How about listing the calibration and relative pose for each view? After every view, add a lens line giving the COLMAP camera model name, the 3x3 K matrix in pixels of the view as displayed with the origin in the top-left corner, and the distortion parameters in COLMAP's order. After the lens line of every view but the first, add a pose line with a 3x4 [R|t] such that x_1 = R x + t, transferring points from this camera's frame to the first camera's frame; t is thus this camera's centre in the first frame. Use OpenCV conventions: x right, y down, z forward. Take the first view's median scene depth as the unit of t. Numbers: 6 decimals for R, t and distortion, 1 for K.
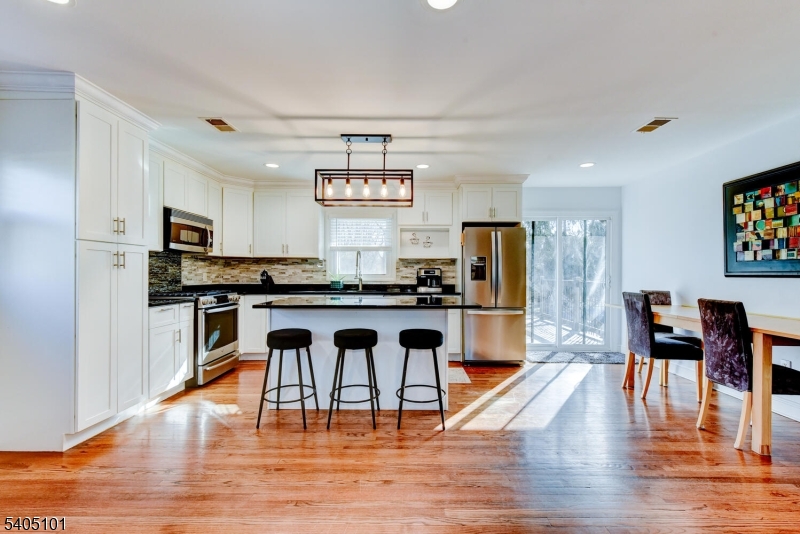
lens RADIAL K [[370.5, 0, 399.4], [0, 370.5, 272.6], [0, 0, 1]] dist [0.004279, 0.001186]
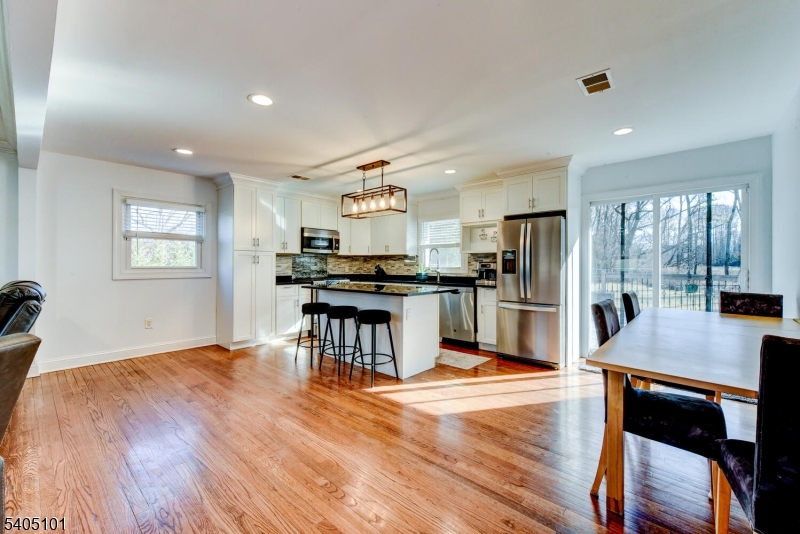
lens RADIAL K [[352.9, 0, 397.8], [0, 352.9, 263.4], [0, 0, 1]] dist [0.009539, -0.000448]
pose [[0.724144, -0.006472, -0.689618, 0.665354], [-0.000313, 0.999953, -0.009712, 0.002456], [0.689649, 0.007249, 0.724108, 0.109568]]
